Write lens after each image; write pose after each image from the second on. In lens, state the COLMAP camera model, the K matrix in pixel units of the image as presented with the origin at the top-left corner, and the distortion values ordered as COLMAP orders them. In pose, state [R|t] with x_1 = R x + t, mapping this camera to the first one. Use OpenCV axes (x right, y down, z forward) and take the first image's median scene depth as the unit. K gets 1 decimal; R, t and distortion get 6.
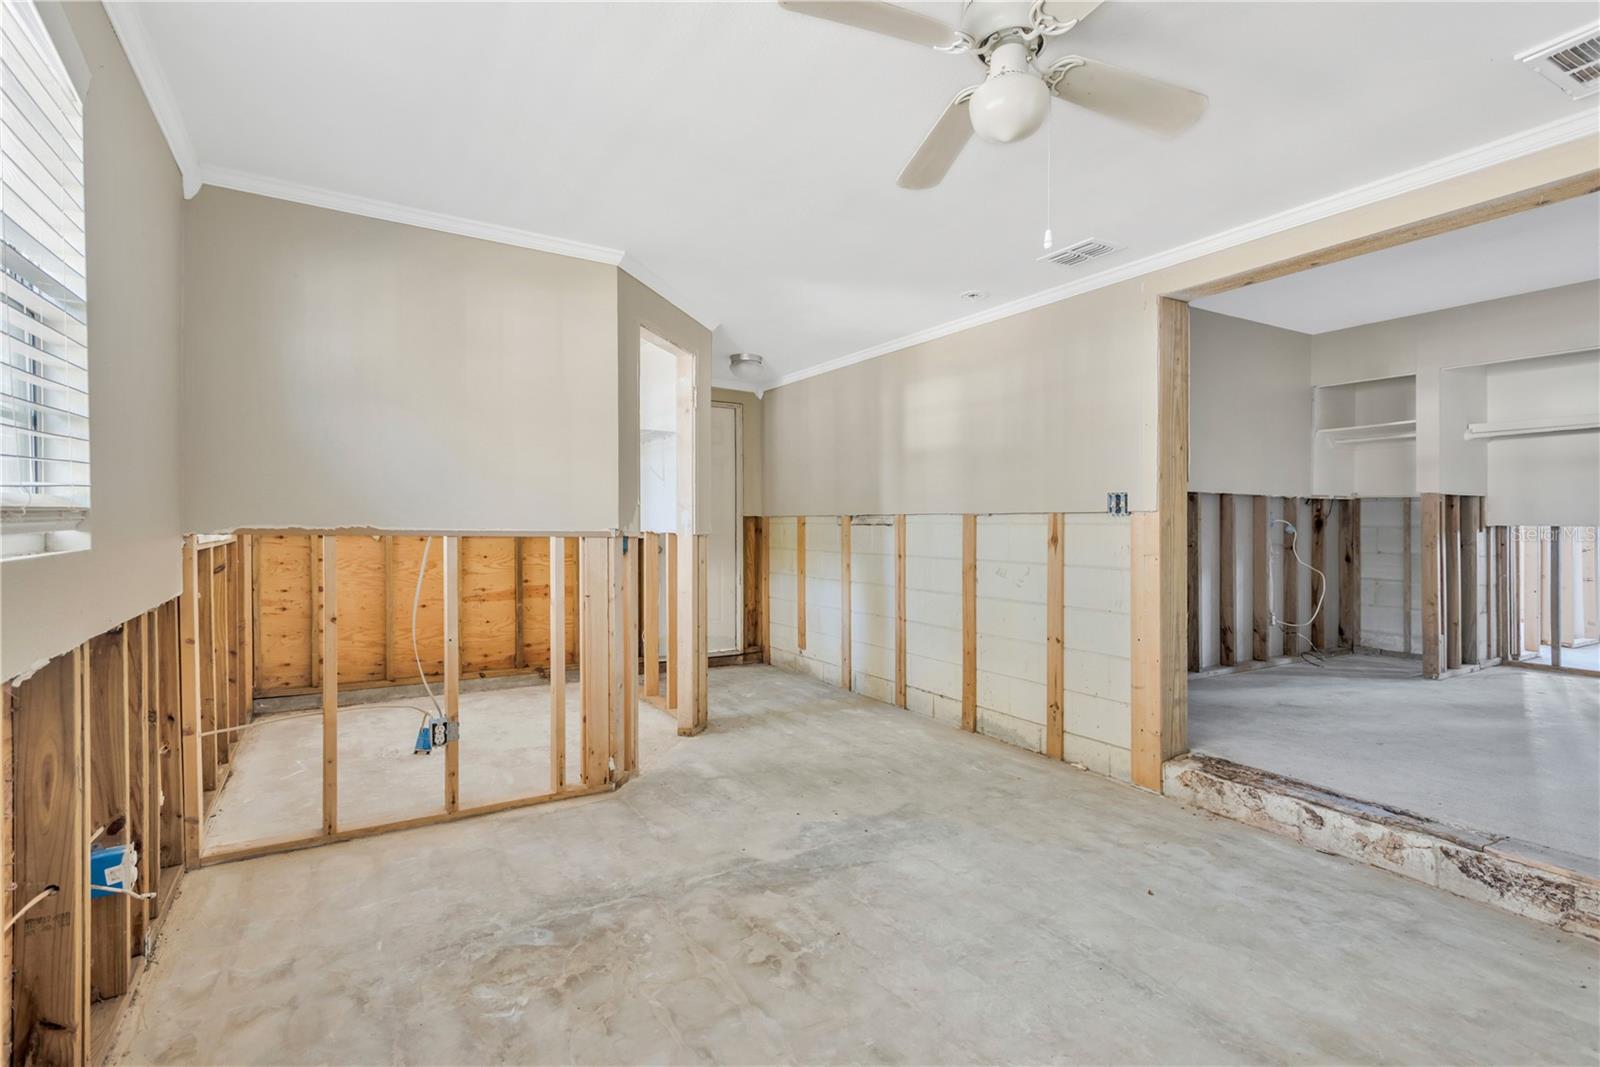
lens RADIAL K [[758.0, 0, 801.2], [0, 758.0, 525.0], [0, 0, 1]] dist [0.021013, -0.000424]
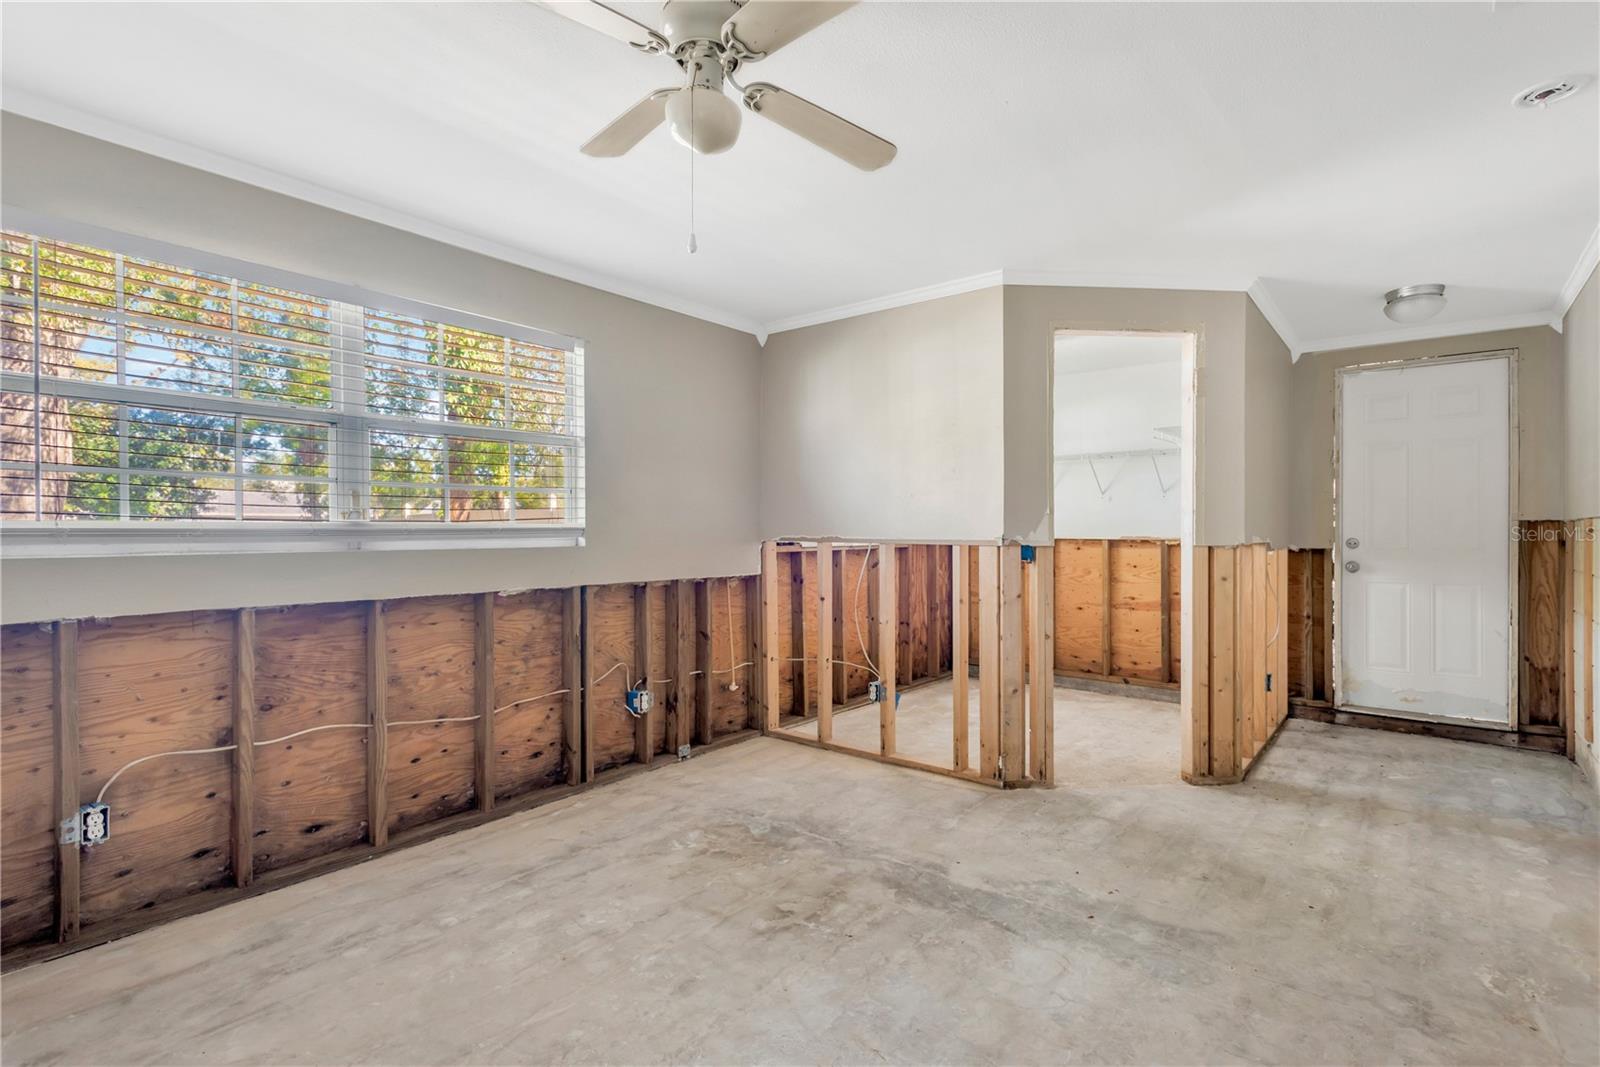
lens RADIAL K [[750.2, 0, 800.0], [0, 750.2, 533.5], [0, 0, 1]] dist [0.021257, -0.008204]
pose [[0.340424, -0.006536, -0.940249, 0.668790], [0.002577, 0.999979, -0.006018, 0.005041], [0.940269, -0.000375, 0.340433, 0.410804]]
